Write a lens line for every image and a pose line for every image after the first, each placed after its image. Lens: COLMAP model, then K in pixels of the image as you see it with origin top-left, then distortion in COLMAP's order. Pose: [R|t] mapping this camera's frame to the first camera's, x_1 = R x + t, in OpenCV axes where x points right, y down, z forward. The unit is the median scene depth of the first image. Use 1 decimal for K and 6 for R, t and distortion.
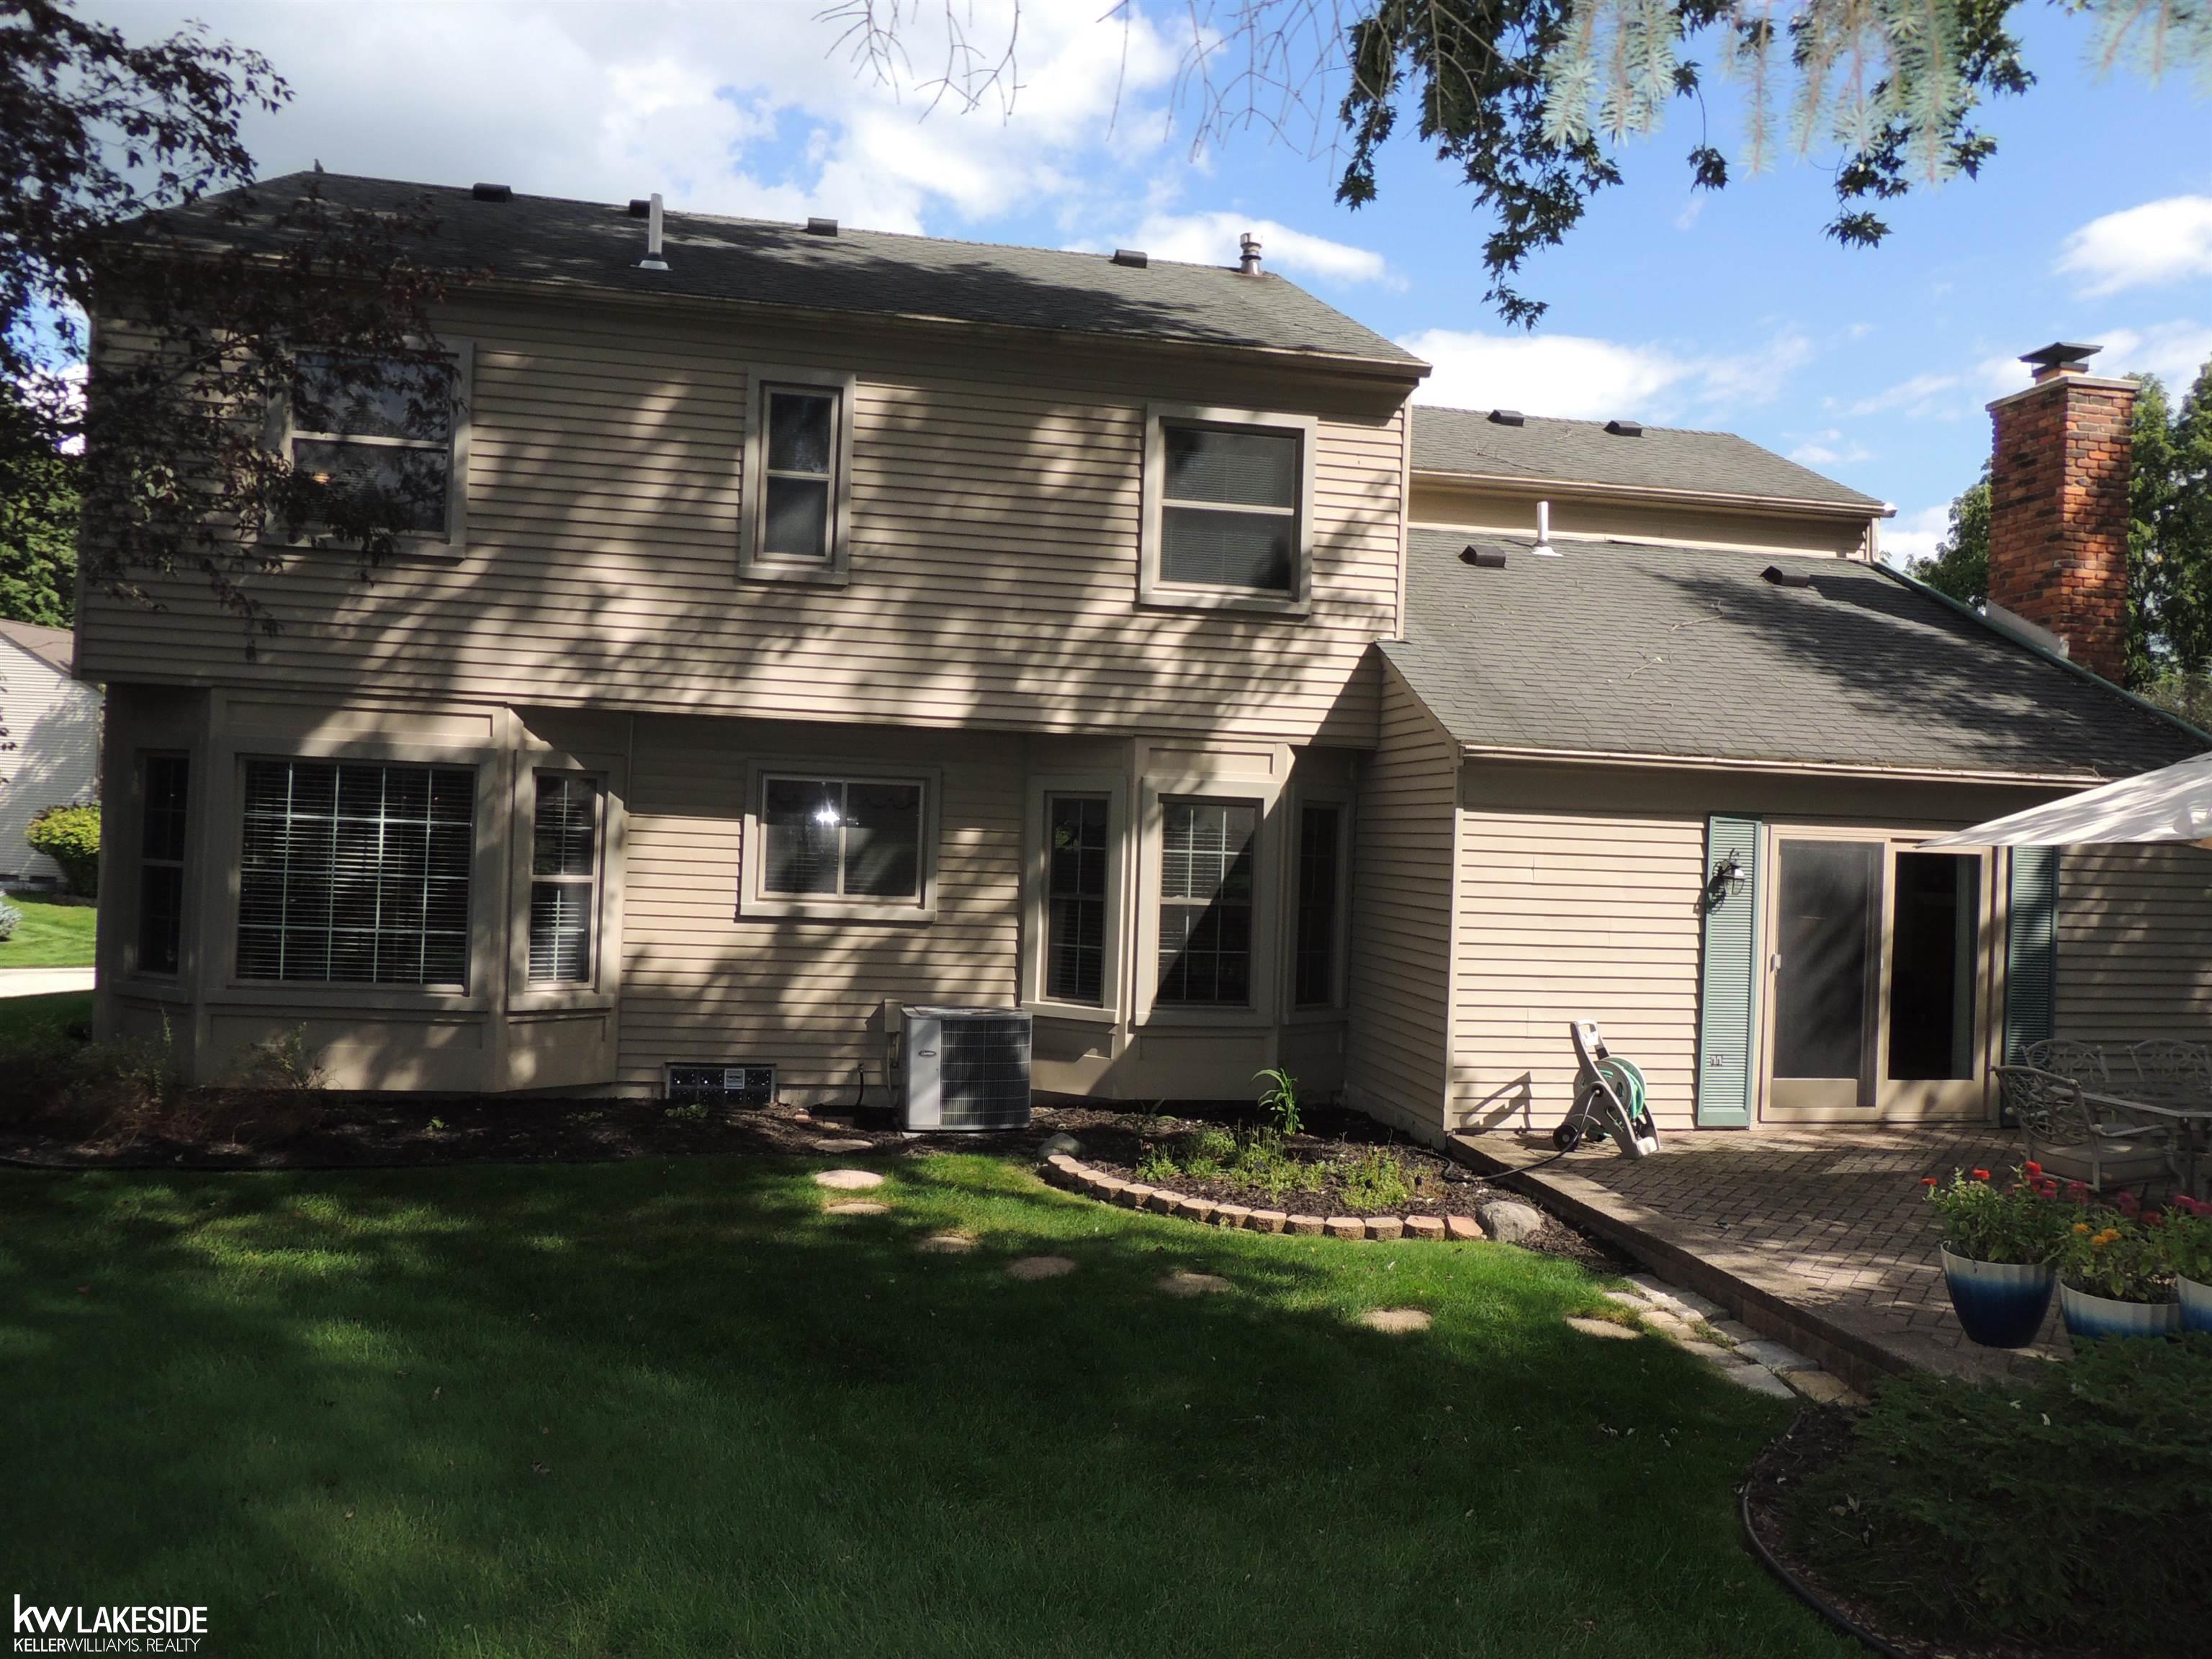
lens RADIAL K [[1579.8, 0, 1106.0], [0, 1579.8, 829.5], [0, 0, 1]] dist [-0.030839, 0.005759]
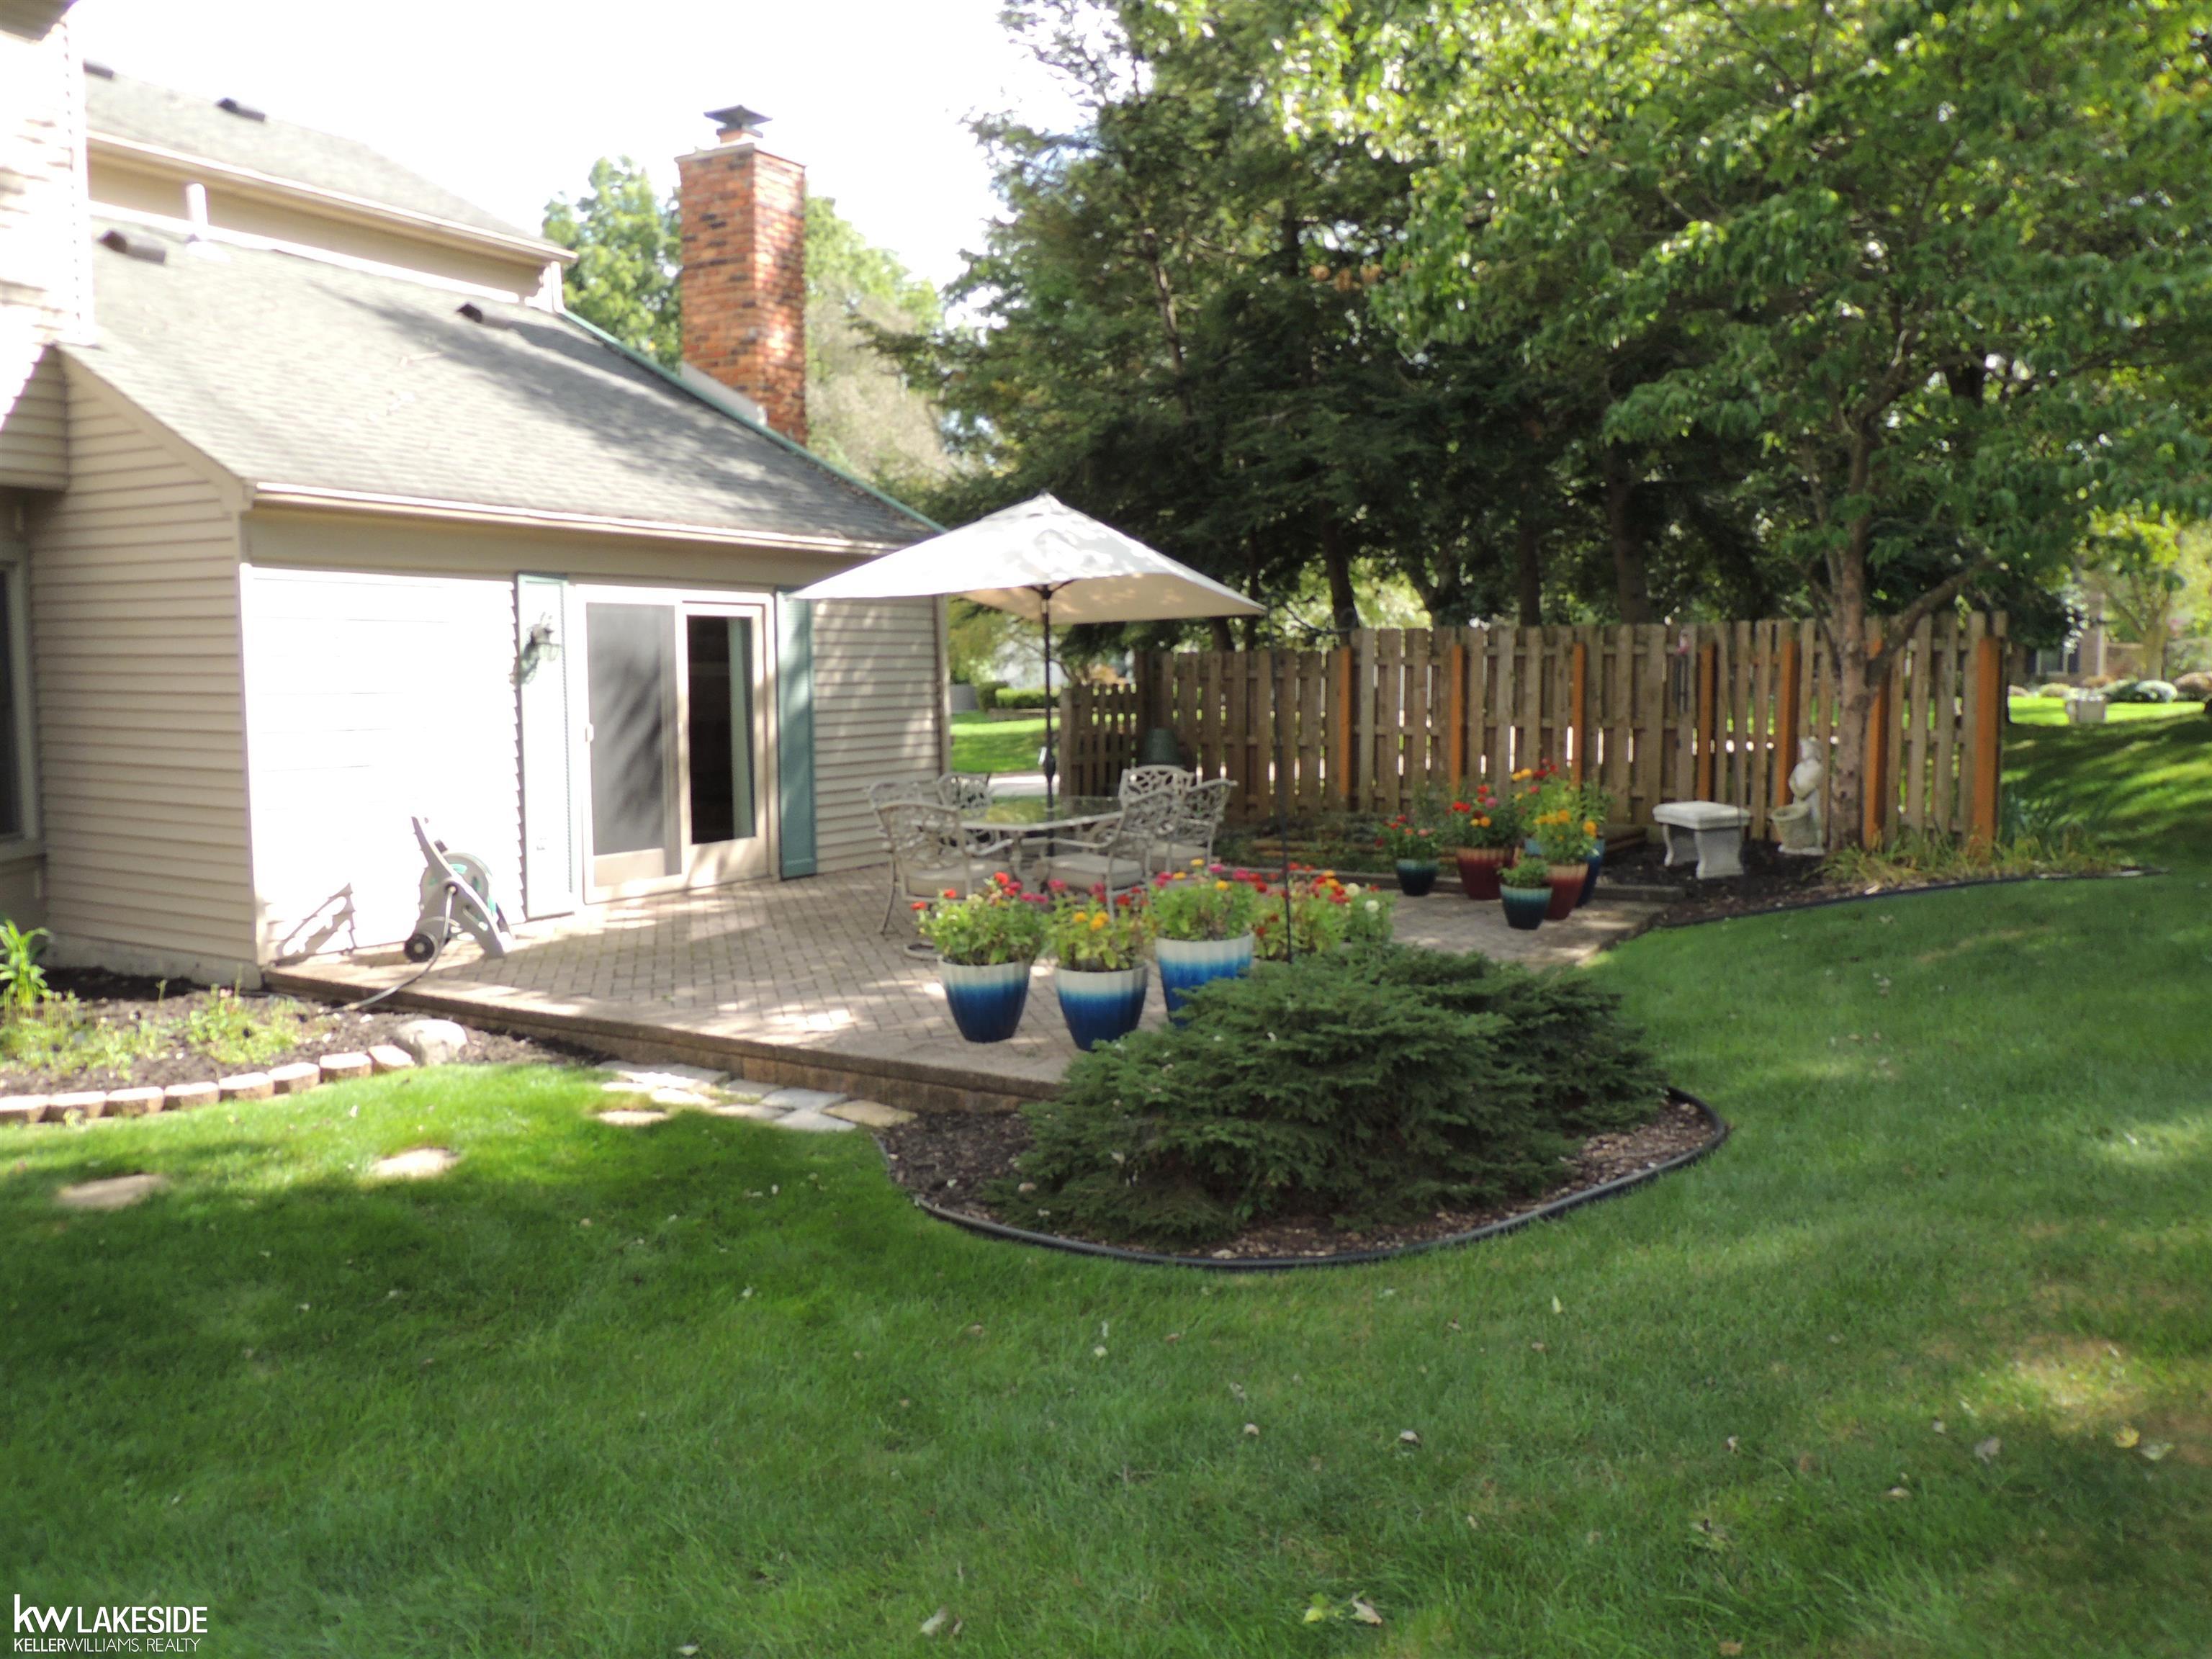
lens RADIAL K [[1764.4, 0, 1106.0], [0, 1764.4, 829.5], [0, 0, 1]] dist [-0.005891, -0.008652]
pose [[0.648263, -0.105491, 0.754074, -0.171000], [0.019195, 0.992305, 0.122317, 0.018235], [-0.761175, -0.064819, 0.645299, 0.082235]]
